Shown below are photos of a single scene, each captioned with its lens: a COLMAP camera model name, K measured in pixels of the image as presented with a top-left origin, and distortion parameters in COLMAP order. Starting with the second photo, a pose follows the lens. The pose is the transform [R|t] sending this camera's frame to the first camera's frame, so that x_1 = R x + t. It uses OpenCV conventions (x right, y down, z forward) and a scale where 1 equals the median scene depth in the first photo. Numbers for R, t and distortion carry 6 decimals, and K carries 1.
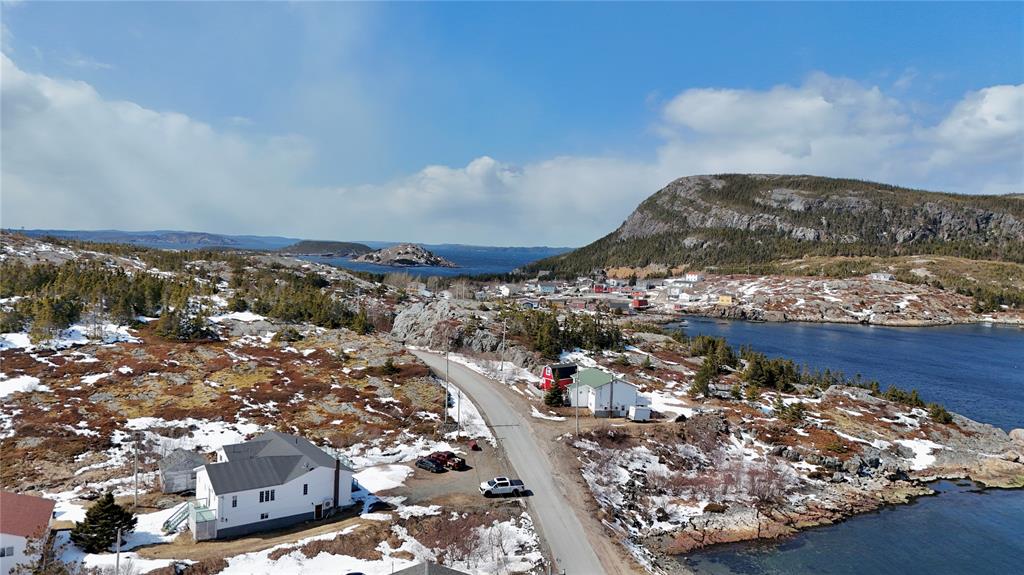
lens RADIAL K [[752.3, 0, 512.0], [0, 752.3, 287.5], [0, 0, 1]] dist [0.102942, -0.101501]
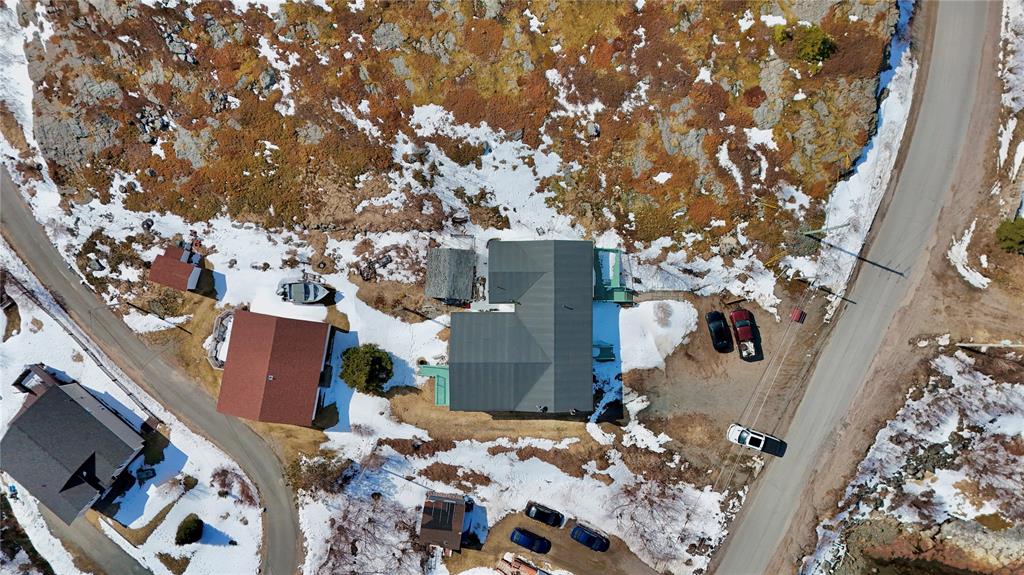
lens RADIAL K [[752.3, 0, 512.0], [0, 752.3, 287.5], [0, 0, 1]] dist [0.102942, -0.101501]
pose [[0.822591, 0.566664, -0.047284, -0.265570], [0.012772, 0.064721, 0.997822, -0.555220], [0.568490, -0.821403, 0.046002, 0.830595]]
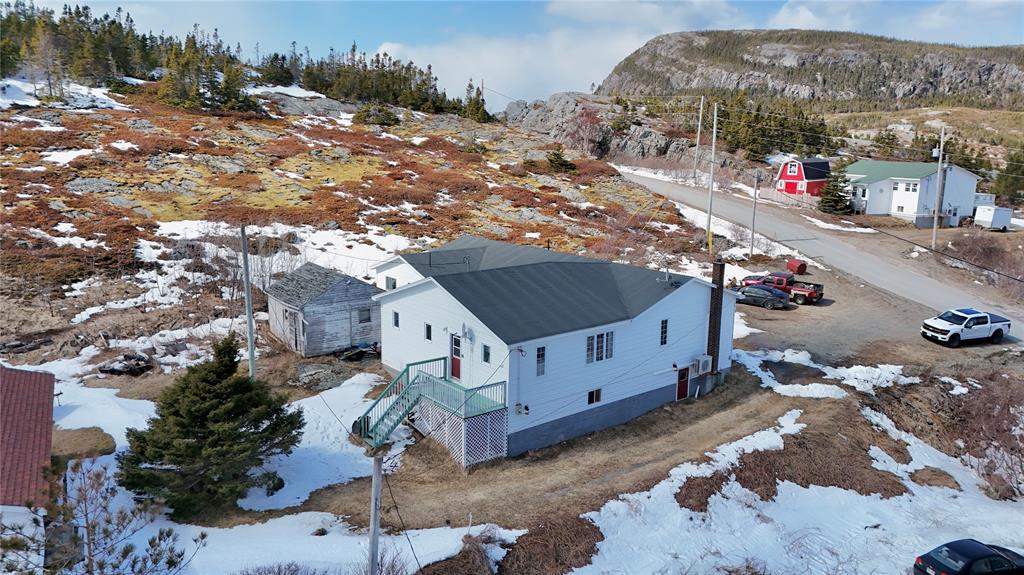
lens RADIAL K [[752.3, 0, 512.0], [0, 752.3, 287.5], [0, 0, 1]] dist [0.102942, -0.101501]
pose [[0.996469, -0.033764, 0.076878, -0.300471], [0.022144, 0.988849, 0.147265, 0.139593], [-0.080993, -0.145043, 0.986105, 0.473766]]
